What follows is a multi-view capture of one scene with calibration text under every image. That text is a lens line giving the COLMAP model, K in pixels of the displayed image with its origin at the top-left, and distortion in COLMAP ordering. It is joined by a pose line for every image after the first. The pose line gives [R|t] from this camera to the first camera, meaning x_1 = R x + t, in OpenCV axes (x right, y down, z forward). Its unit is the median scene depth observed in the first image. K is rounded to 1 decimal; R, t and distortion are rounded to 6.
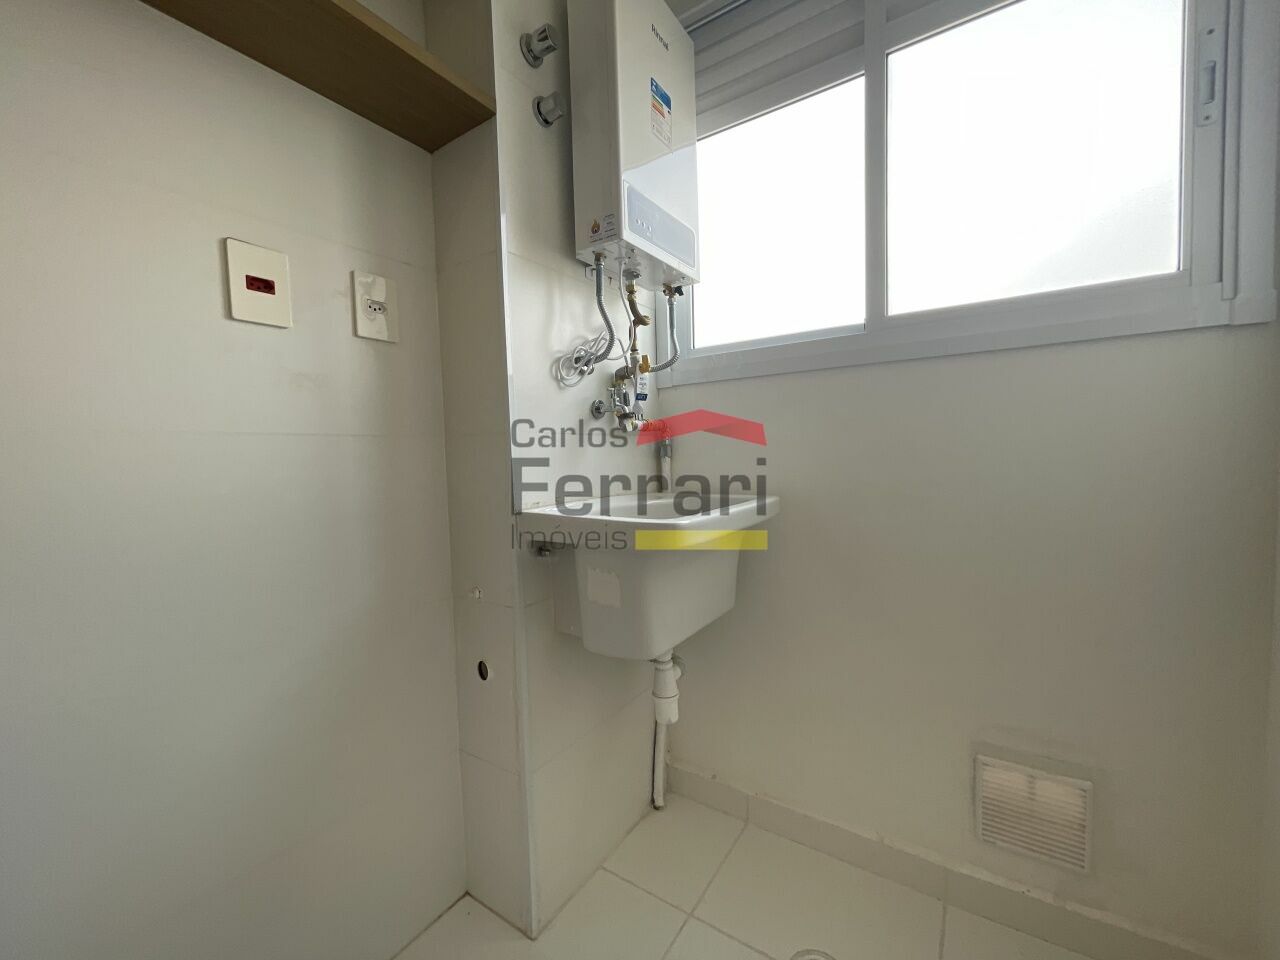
lens RADIAL K [[513.3, 0, 644.1], [0, 513.3, 477.9], [0, 0, 1]] dist [-0.009956, 0.000188]
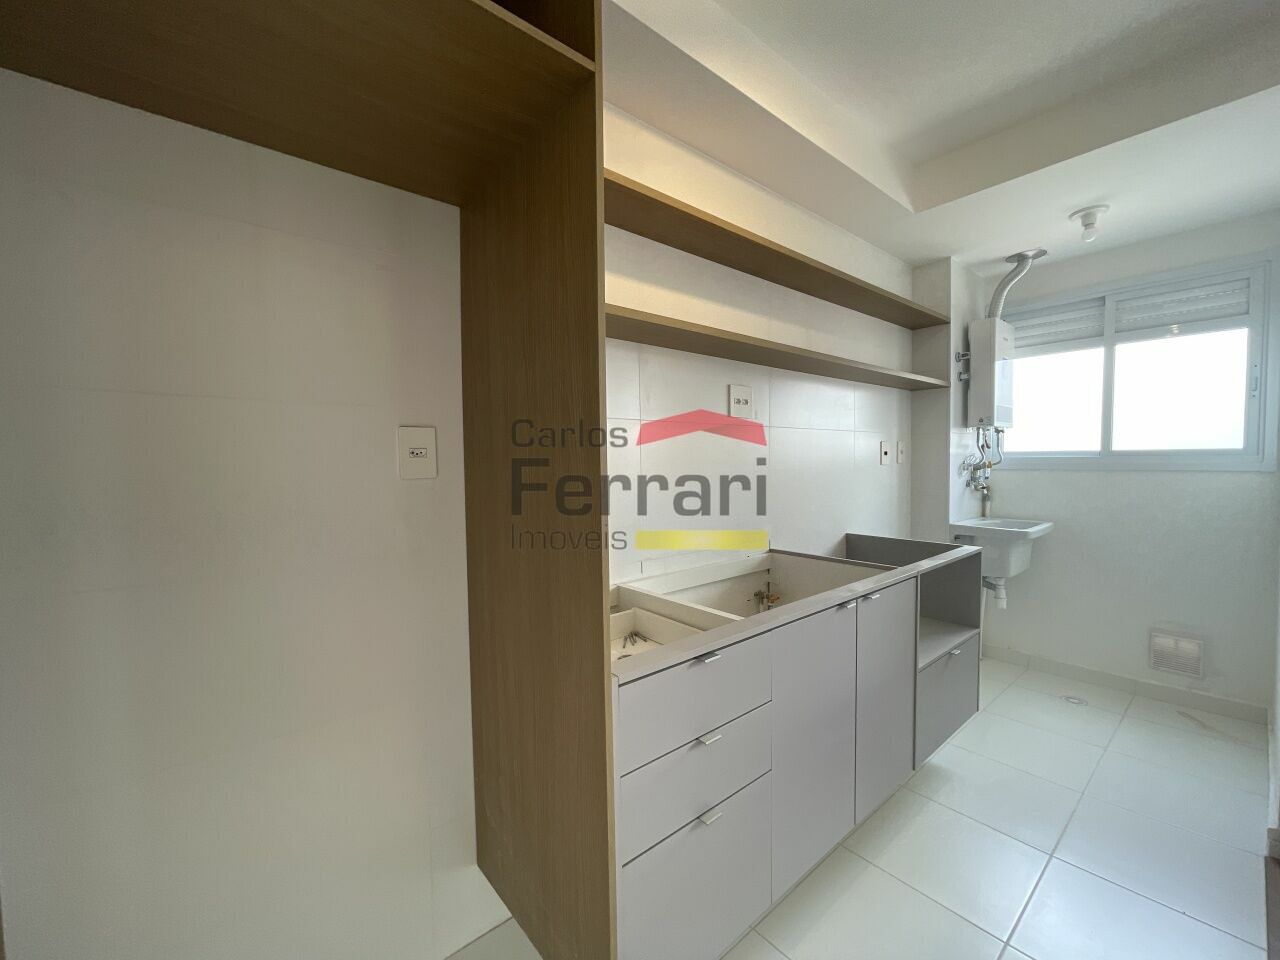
lens RADIAL K [[522.6, 0, 640.0], [0, 522.6, 480.0], [0, 0, 1]] dist [0.000863, 0.000669]
pose [[0.959666, 0.026673, -0.279873, -0.972553], [-0.027786, 0.999614, -0.000011, -0.113213], [0.279765, 0.007787, 0.960037, -2.009949]]
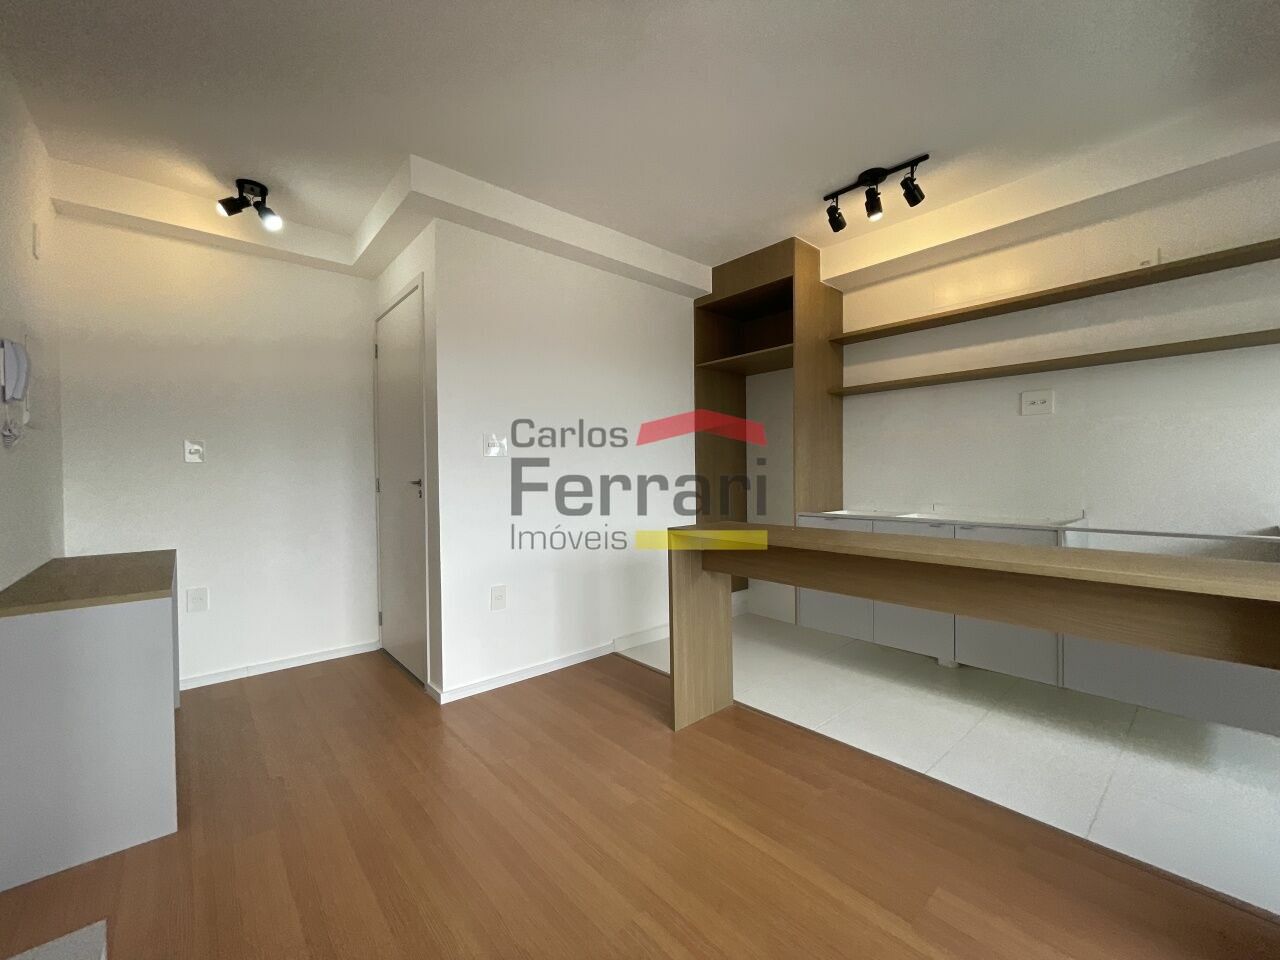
lens RADIAL K [[522.6, 0, 640.0], [0, 522.6, 480.0], [0, 0, 1]] dist [0.000863, 0.000669]
pose [[-0.269548, 0.041194, -0.962105, 1.734040], [-0.034270, 0.998041, 0.052334, -0.095815], [0.962377, 0.047078, -0.267609, -1.295801]]
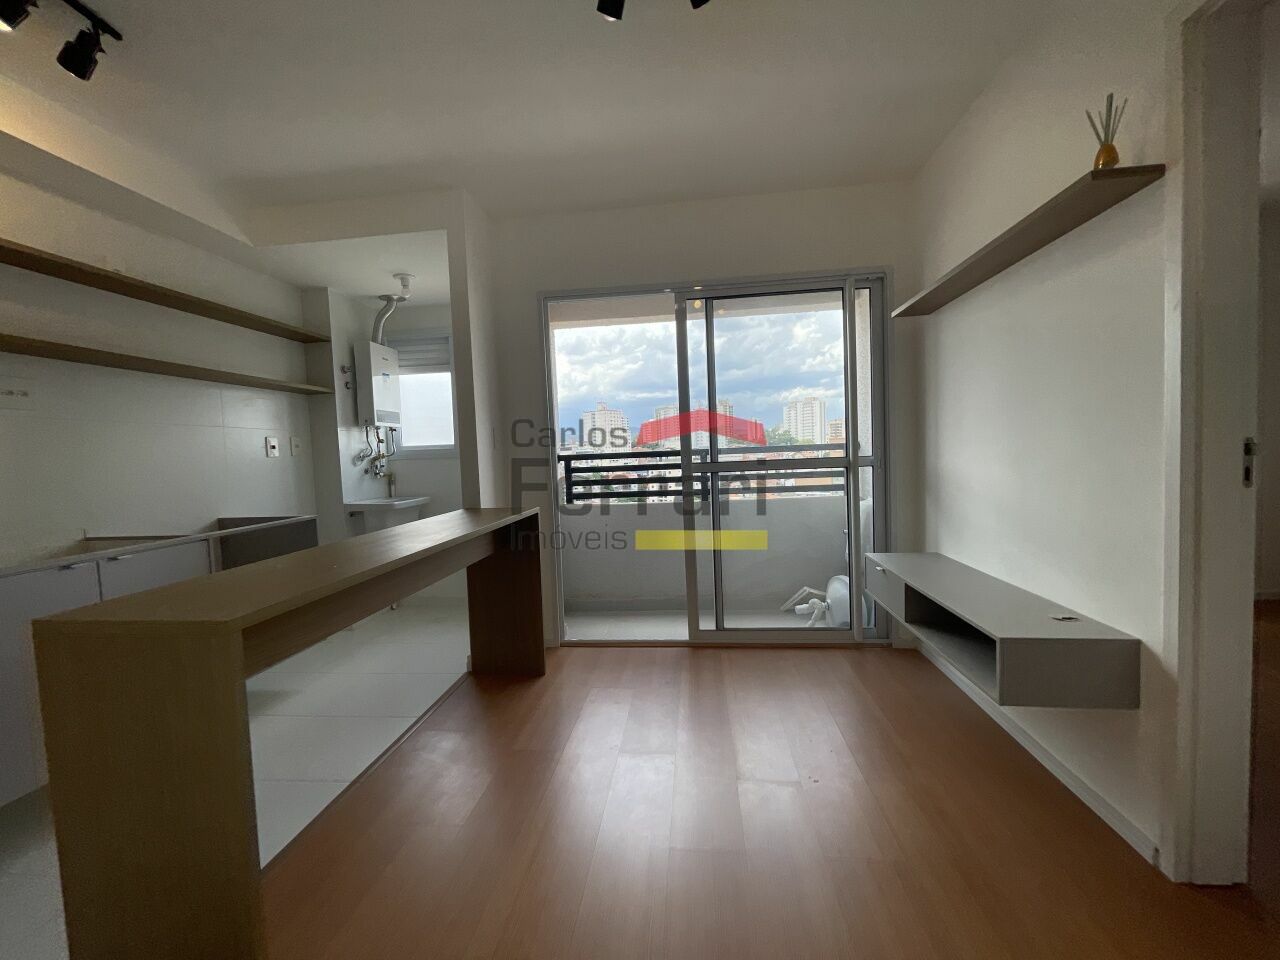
lens RADIAL K [[522.6, 0, 640.0], [0, 522.6, 480.0], [0, 0, 1]] dist [0.000863, 0.000669]
pose [[0.894366, -0.029858, 0.446338, -0.027165], [0.035500, 0.999361, -0.004280, -0.007272], [-0.445925, 0.019673, 0.894854, -2.771697]]
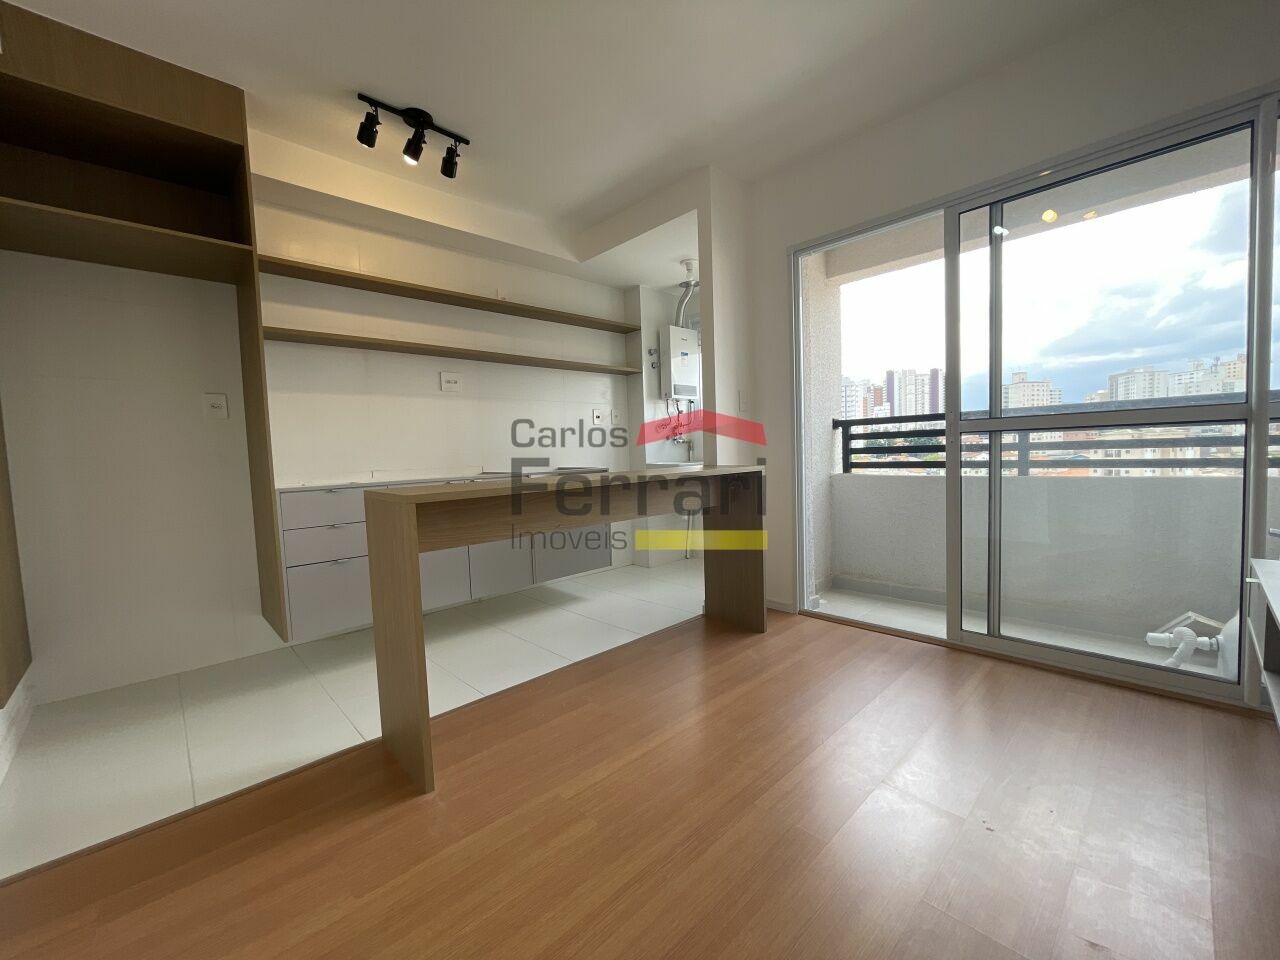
lens RADIAL K [[522.6, 0, 640.0], [0, 522.6, 480.0], [0, 0, 1]] dist [0.000863, 0.000669]
pose [[0.971890, 0.009383, -0.235248, 0.640697], [-0.005936, 0.999864, 0.015358, 0.123409], [0.235360, -0.013530, 0.971814, -2.884776]]
